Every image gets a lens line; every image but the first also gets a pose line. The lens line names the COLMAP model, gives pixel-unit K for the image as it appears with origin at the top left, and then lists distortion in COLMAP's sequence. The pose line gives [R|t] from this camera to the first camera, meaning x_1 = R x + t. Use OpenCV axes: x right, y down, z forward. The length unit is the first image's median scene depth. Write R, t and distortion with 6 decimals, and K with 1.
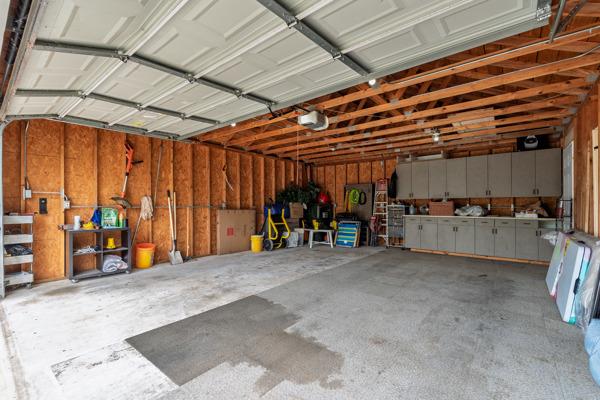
lens RADIAL K [[275.3, 0, 301.6], [0, 275.3, 201.9], [0, 0, 1]] dist [-0.002468, -0.000429]
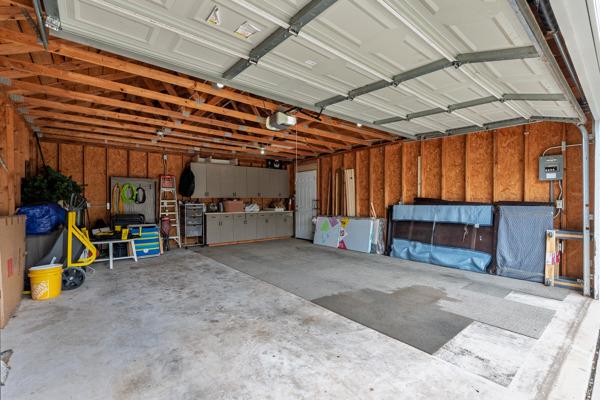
lens RADIAL K [[275.3, 0, 301.5], [0, 275.3, 200.4], [0, 0, 1]] dist [-0.002468, -0.000429]
pose [[0.177775, 0.005094, 0.984058, -1.135467], [-0.008207, 0.999960, -0.003694, 0.000760], [-0.984037, -0.007419, 0.177809, 0.891029]]
